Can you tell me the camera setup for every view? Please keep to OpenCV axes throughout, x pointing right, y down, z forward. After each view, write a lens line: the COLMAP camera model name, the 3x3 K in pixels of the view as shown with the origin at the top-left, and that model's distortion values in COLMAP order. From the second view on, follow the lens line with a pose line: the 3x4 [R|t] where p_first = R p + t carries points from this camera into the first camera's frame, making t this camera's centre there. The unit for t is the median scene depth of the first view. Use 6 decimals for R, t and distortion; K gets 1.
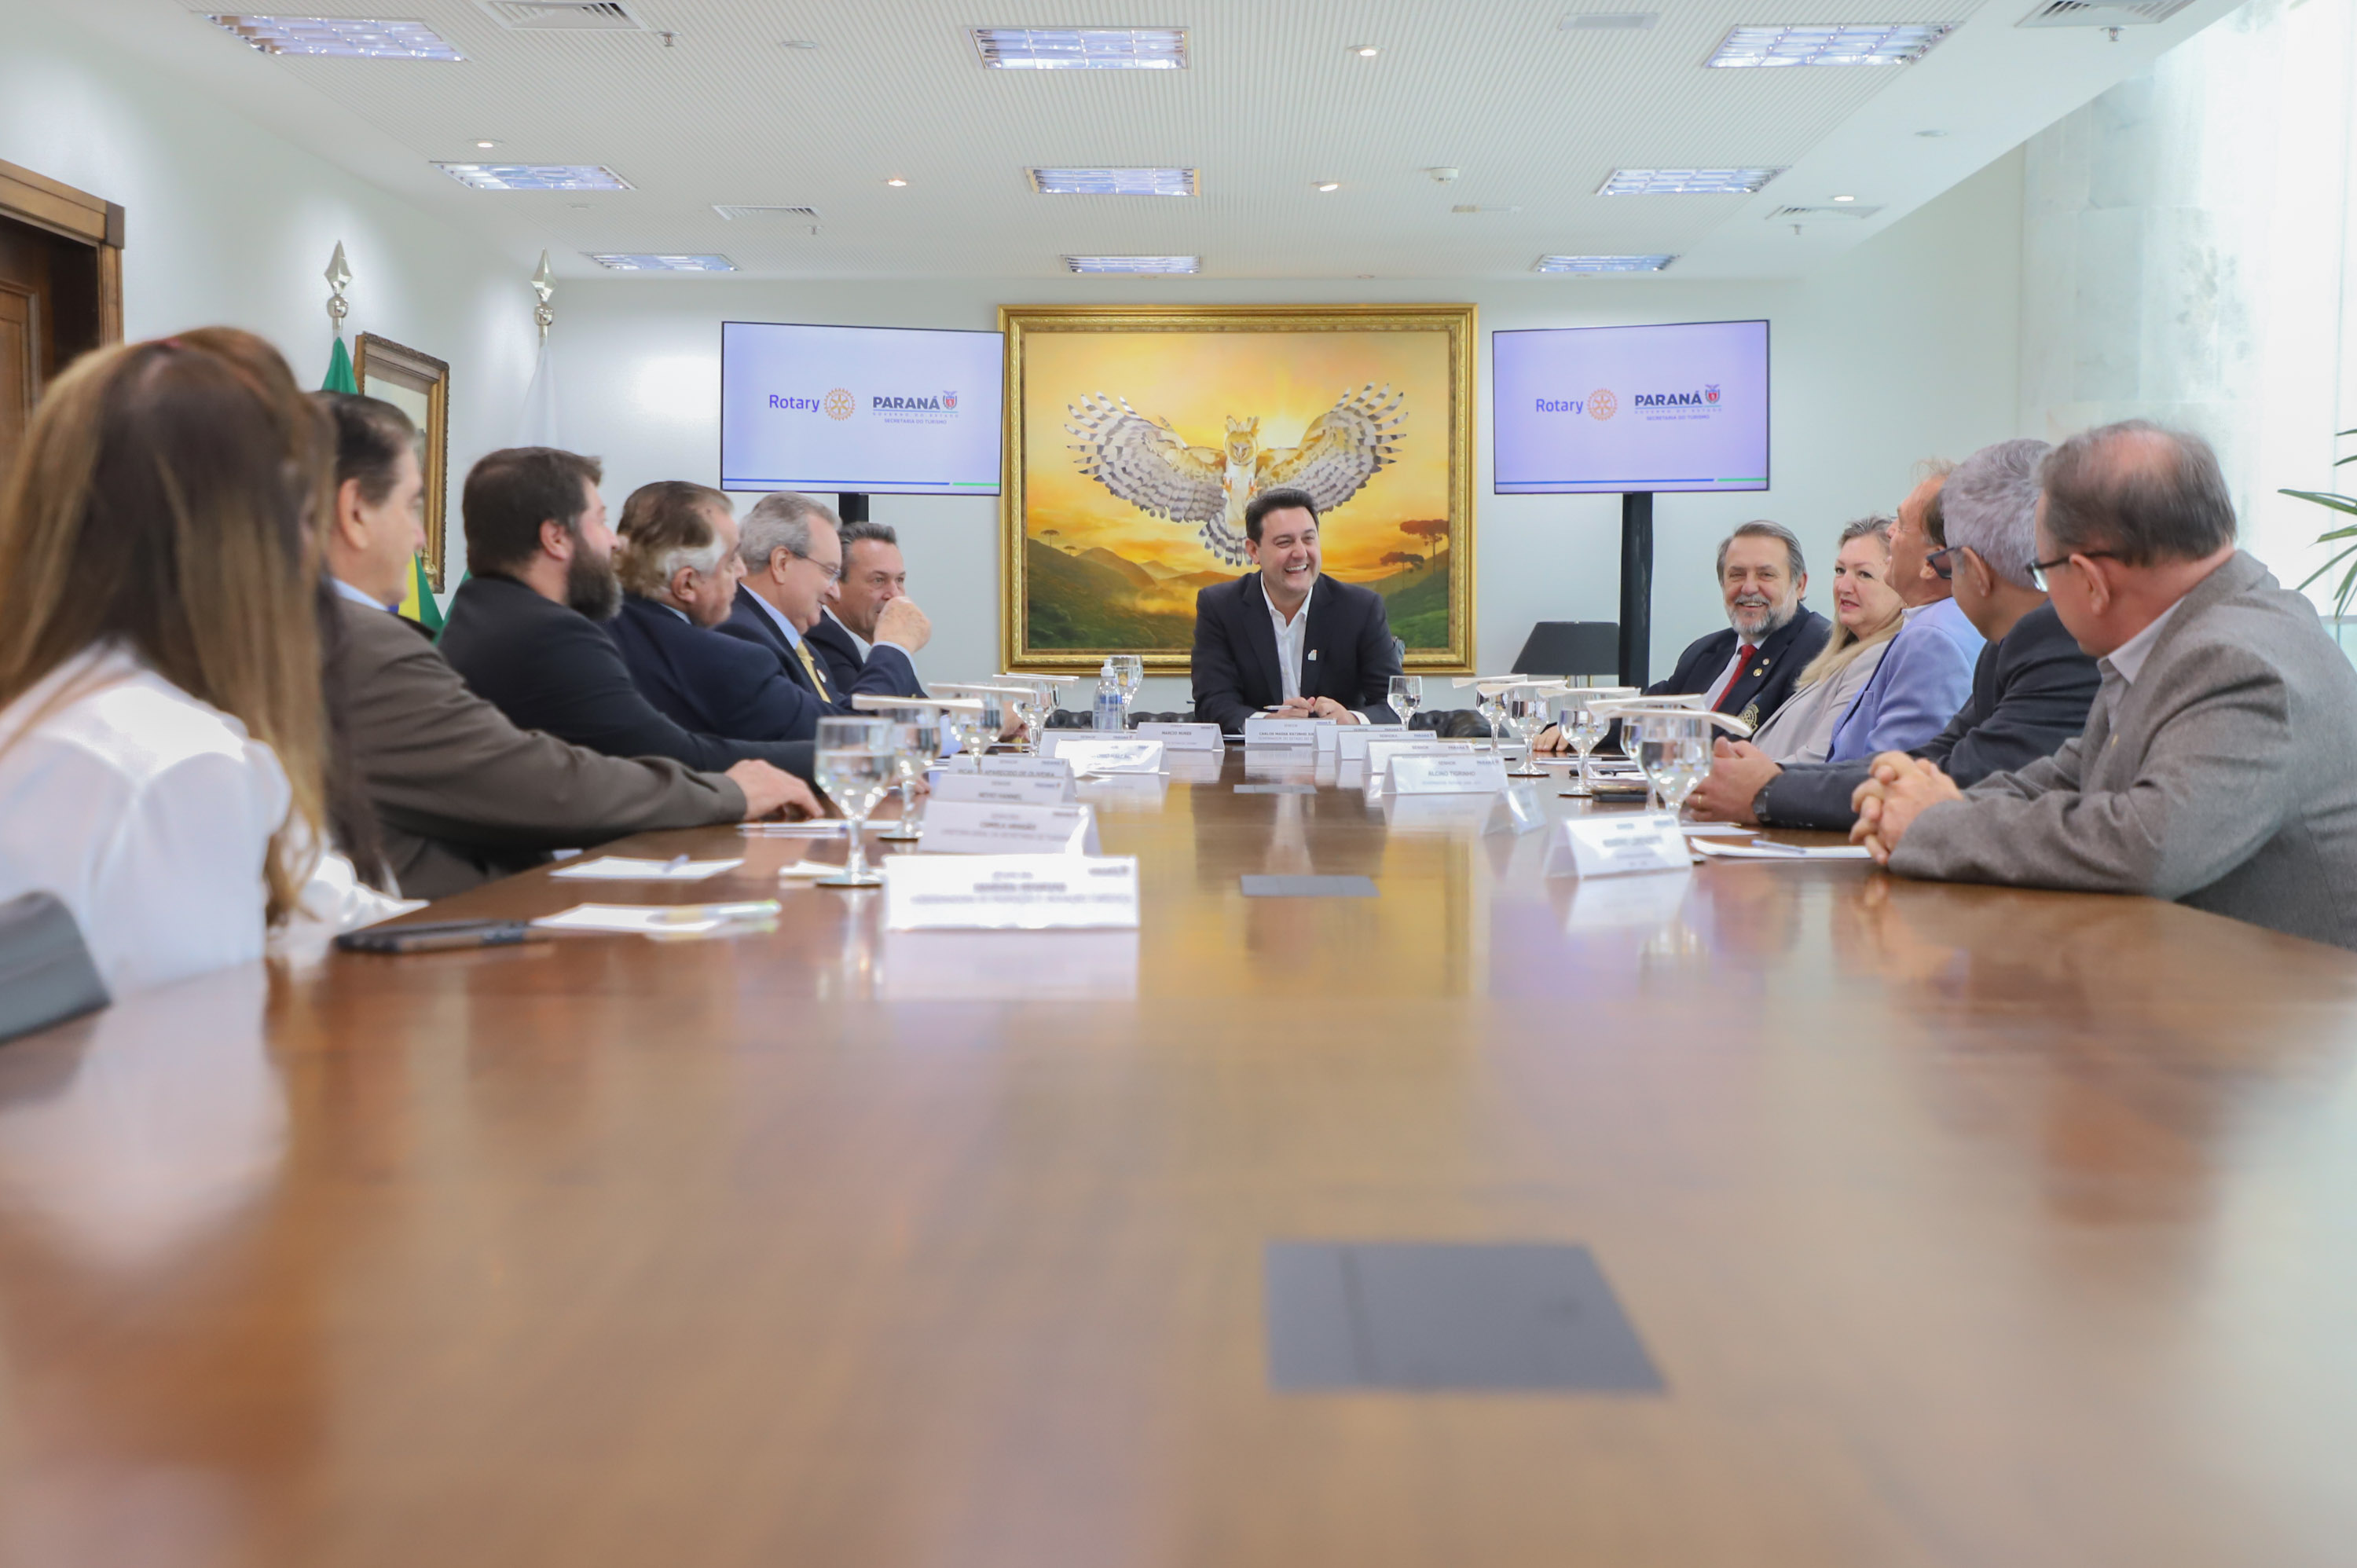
lens RADIAL K [[3129.4, 0, 1178.5], [0, 3129.4, 784.0], [0, 0, 1]] dist [-0.023651, -0.034359]
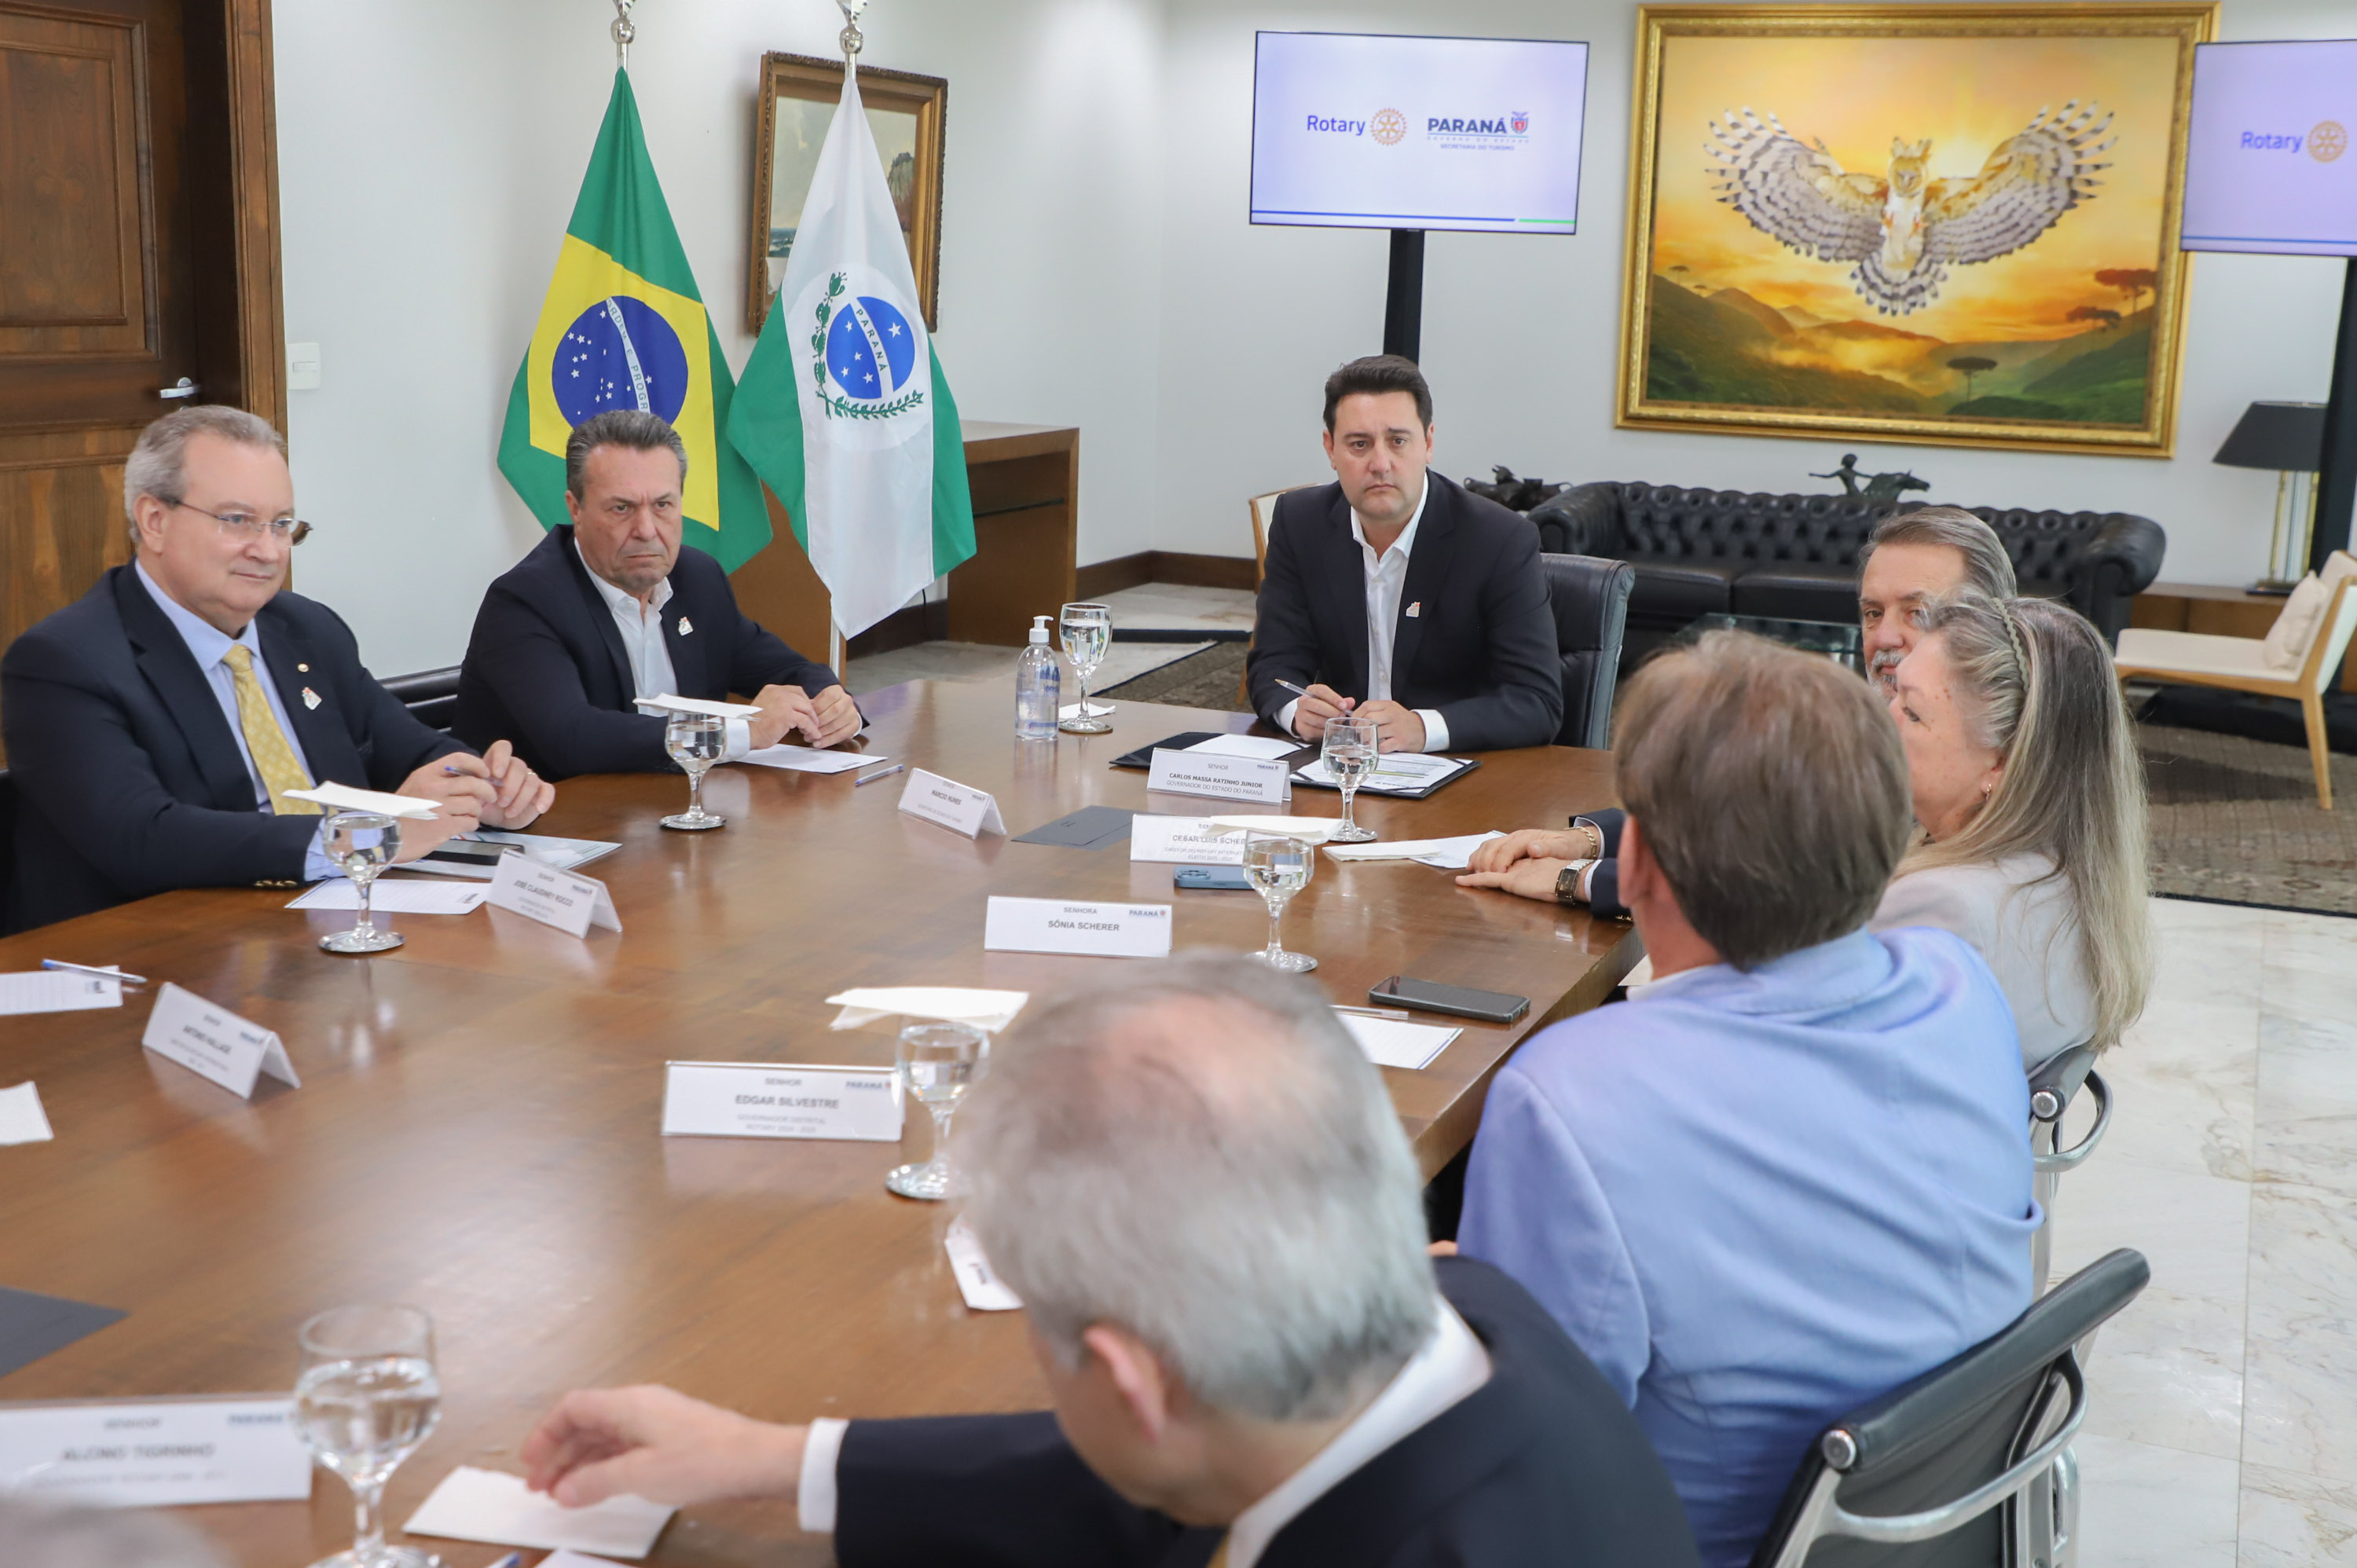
lens RADIAL K [[2648.8, 0, 1178.5], [0, 2648.8, 784.0], [0, 0, 1]] dist [-0.010905, 0.021092]
pose [[0.930659, 0.101827, -0.351432, 0.105497], [-0.048044, 0.986187, 0.158515, -0.048620], [0.362719, -0.130639, 0.922696, 0.238611]]
